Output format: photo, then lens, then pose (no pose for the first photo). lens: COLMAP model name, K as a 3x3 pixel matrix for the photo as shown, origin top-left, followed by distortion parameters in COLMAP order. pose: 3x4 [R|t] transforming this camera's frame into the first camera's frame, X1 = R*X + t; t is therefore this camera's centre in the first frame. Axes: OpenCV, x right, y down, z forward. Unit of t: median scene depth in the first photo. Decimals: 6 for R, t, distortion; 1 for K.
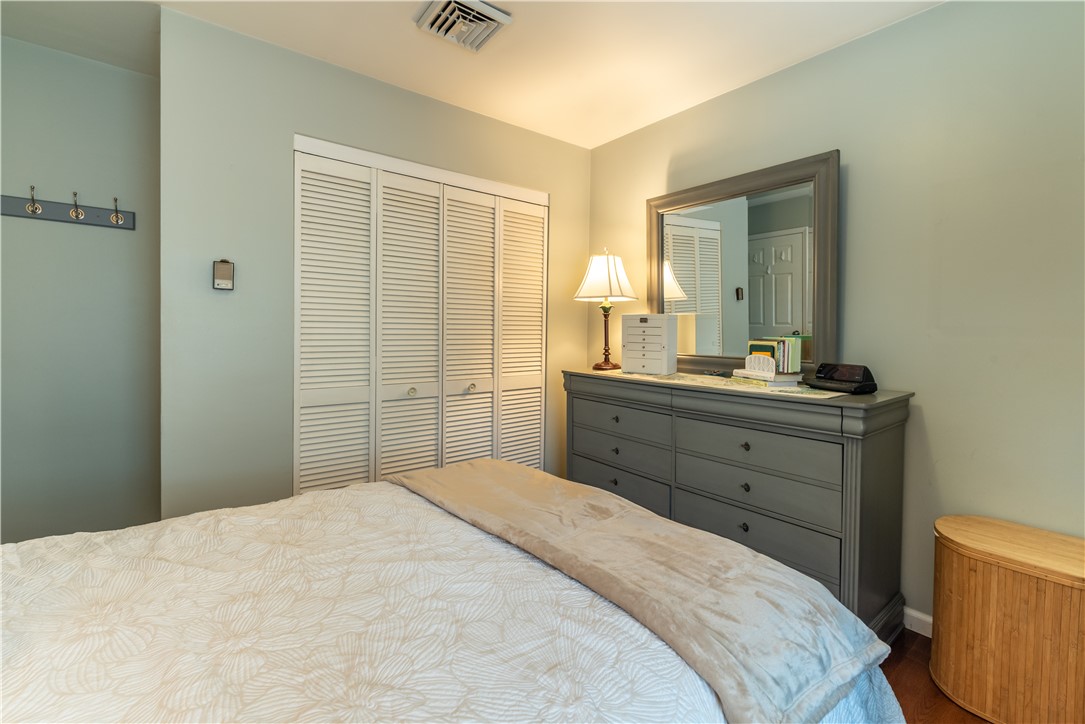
lens RADIAL K [[469.0, 0, 540.7], [0, 469.0, 337.9], [0, 0, 1]] dist [0.002196, 0.000114]
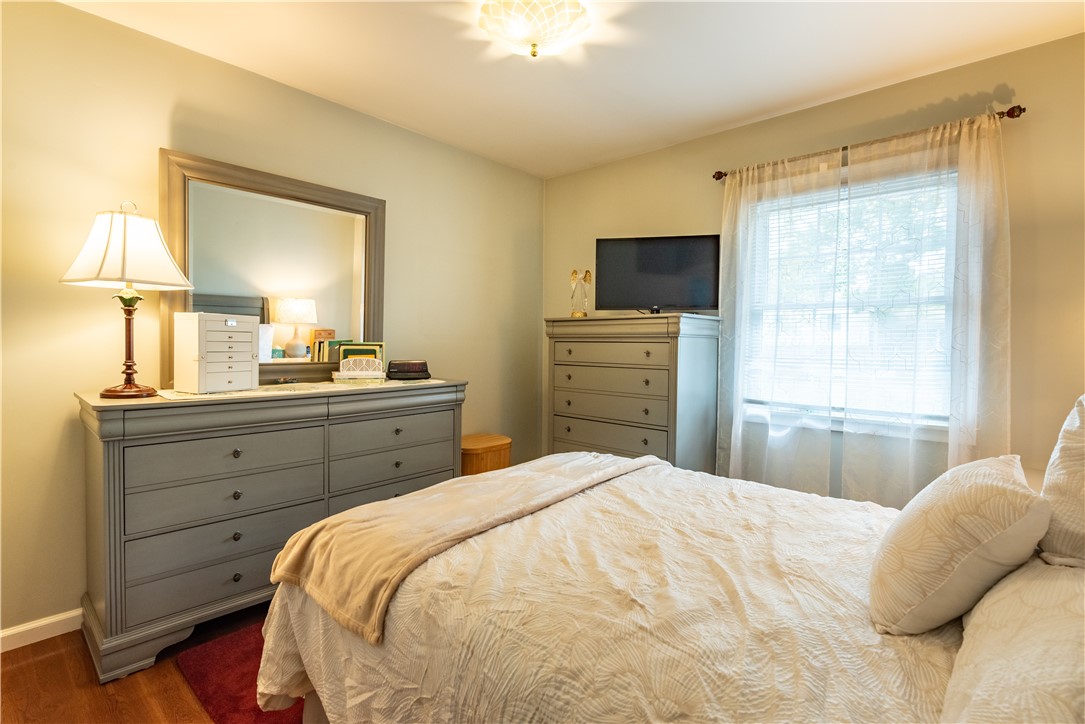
lens RADIAL K [[515.9, 0, 542.5], [0, 515.9, 362.0], [0, 0, 1]] dist [0.000373, 0.000025]
pose [[-0.170486, -0.043302, 0.984408, -0.808809], [0.009731, 0.998911, 0.045625, -0.007341], [-0.985312, 0.017358, -0.169879, 0.724620]]
